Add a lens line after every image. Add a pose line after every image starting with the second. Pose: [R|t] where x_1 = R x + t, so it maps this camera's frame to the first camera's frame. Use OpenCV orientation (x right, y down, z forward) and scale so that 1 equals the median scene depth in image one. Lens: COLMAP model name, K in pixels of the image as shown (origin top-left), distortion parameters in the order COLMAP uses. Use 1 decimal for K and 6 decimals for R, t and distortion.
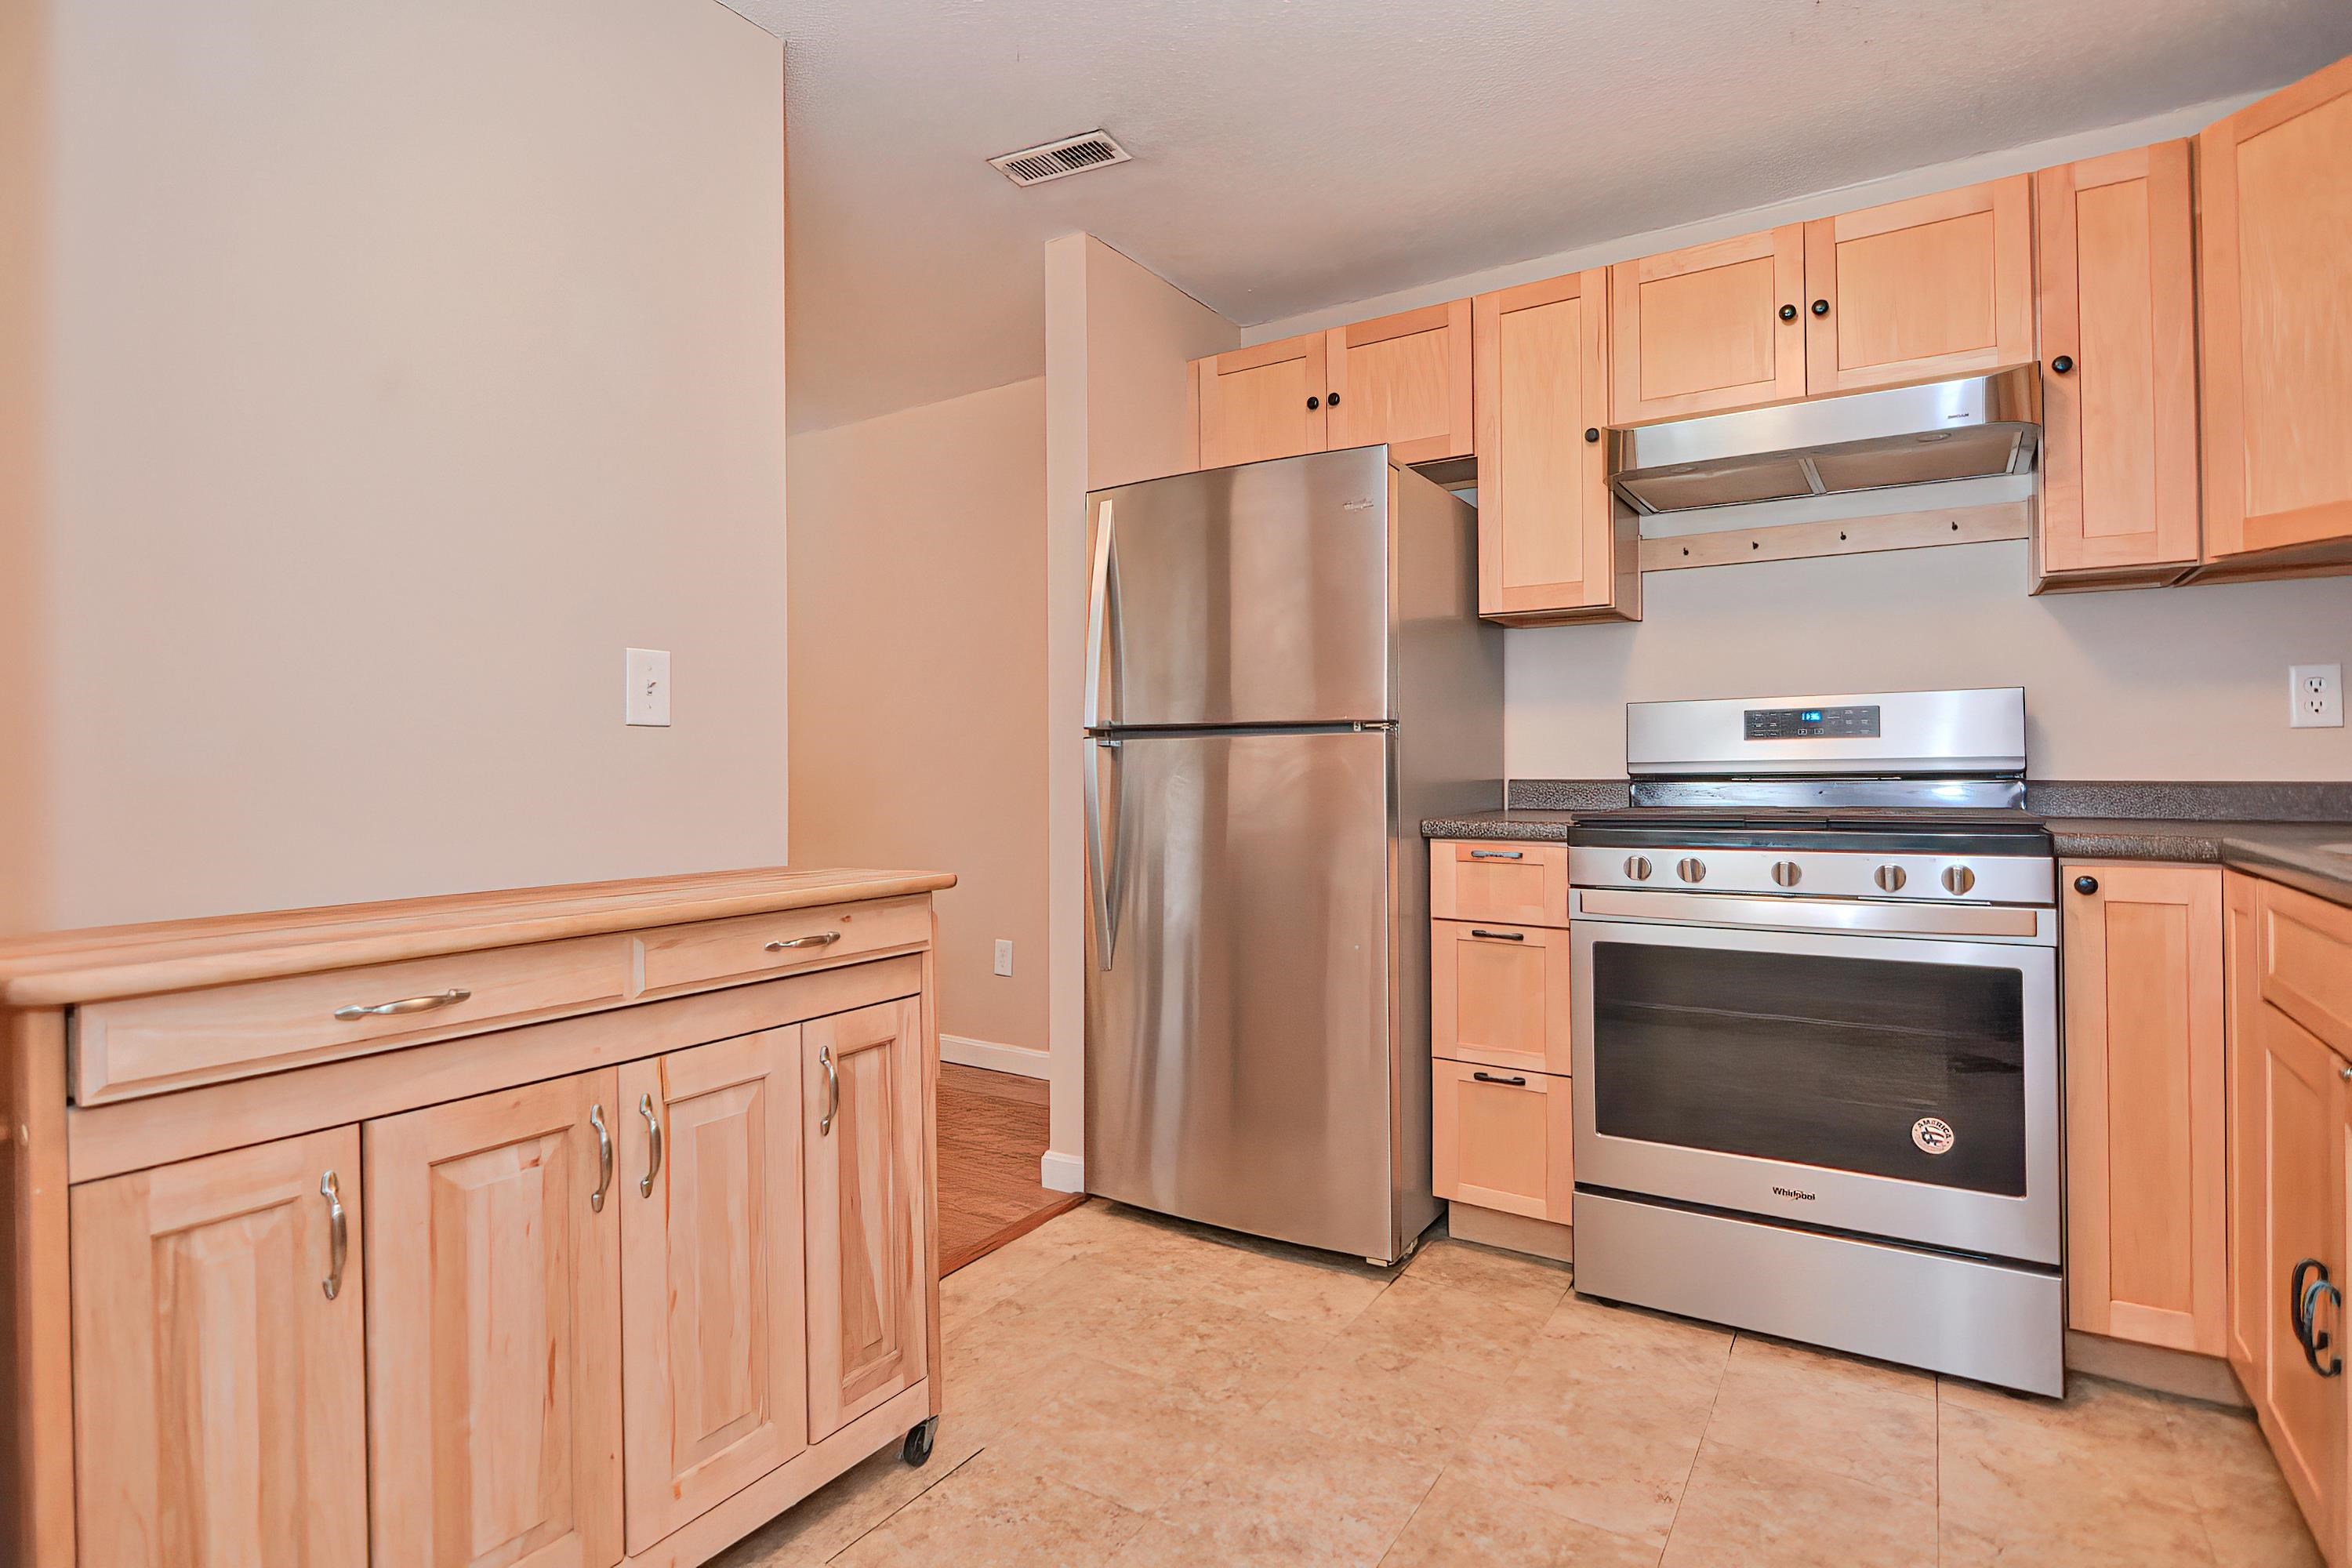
lens RADIAL K [[1176.6, 0, 1164.9], [0, 1176.6, 757.4], [0, 0, 1]] dist [0.002254, -0.009847]
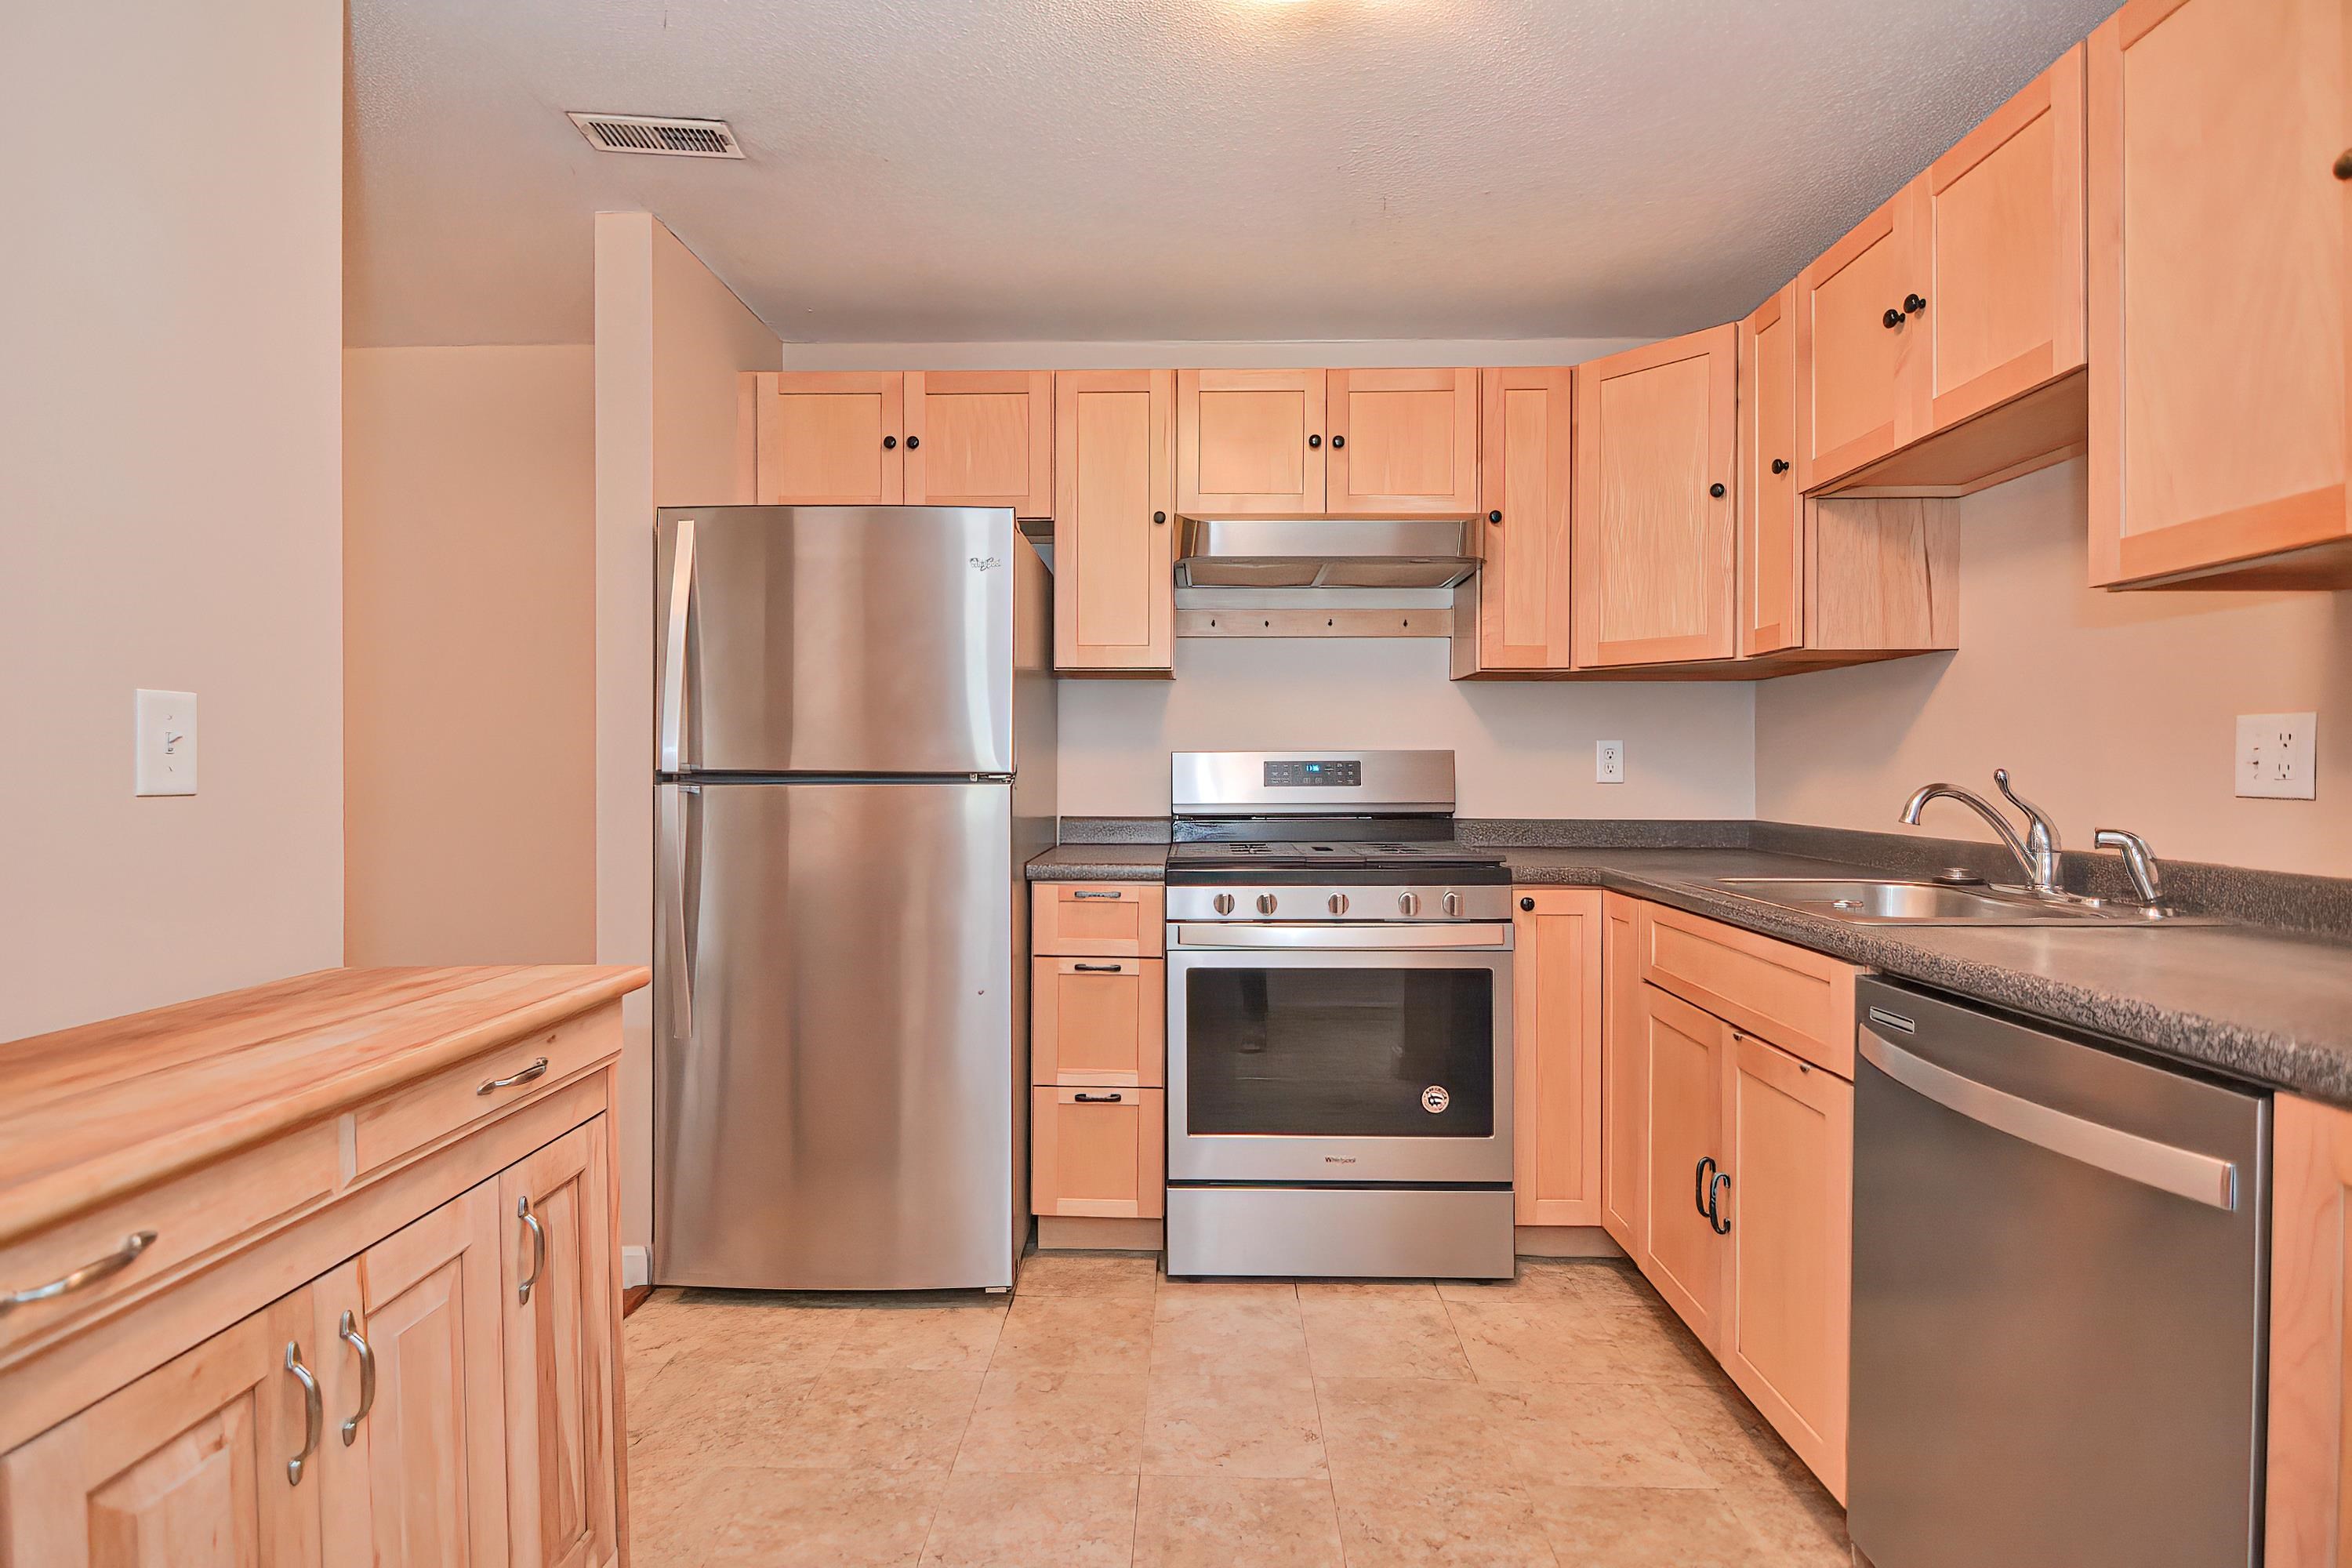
lens RADIAL K [[1140.3, 0, 1170.1], [0, 1140.3, 774.7], [0, 0, 1]] dist [0.003131, -0.009520]
pose [[0.852397, 0.002808, 0.522888, -0.254379], [-0.011405, 0.999848, 0.013222, -0.051709], [-0.522771, -0.017234, 0.852299, 0.071078]]
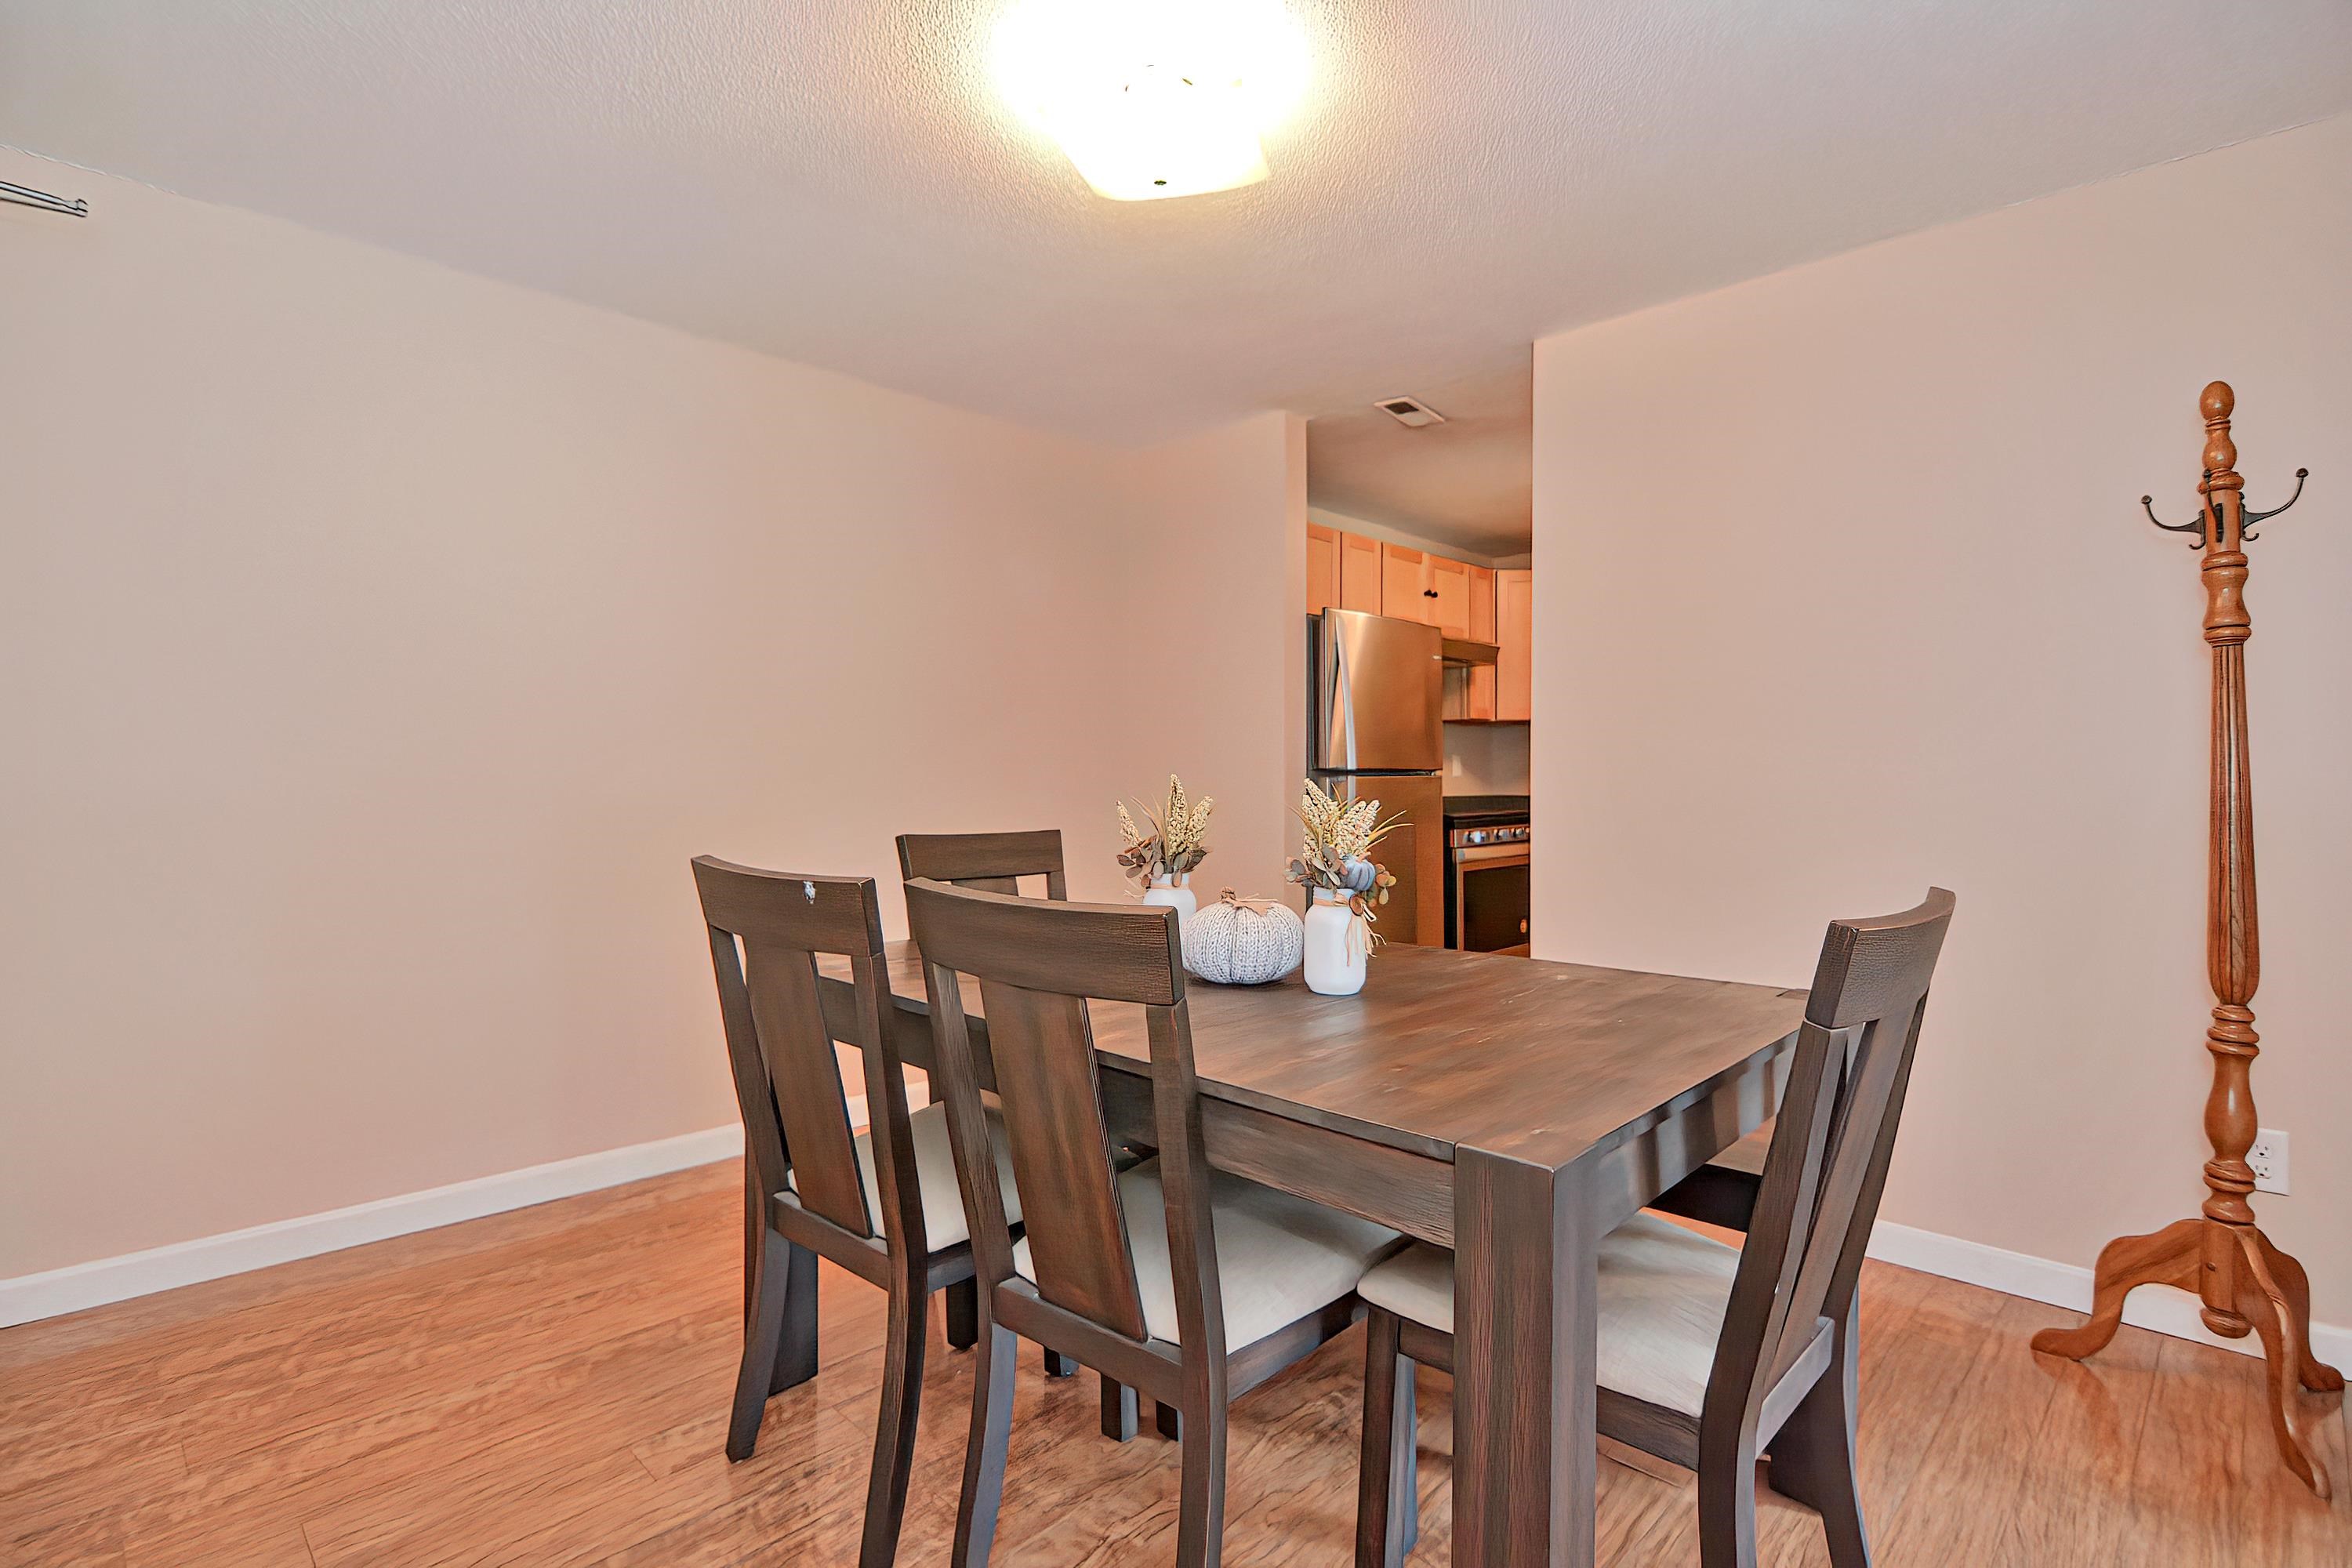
lens RADIAL K [[1140.3, 0, 1170.1], [0, 1140.3, 774.7], [0, 0, 1]] dist [0.003131, -0.009520]
pose [[0.202933, 0.005943, 0.979175, -2.042740], [-0.014345, 0.999892, -0.003096, -0.014274], [-0.979088, -0.013418, 0.202997, 1.213966]]
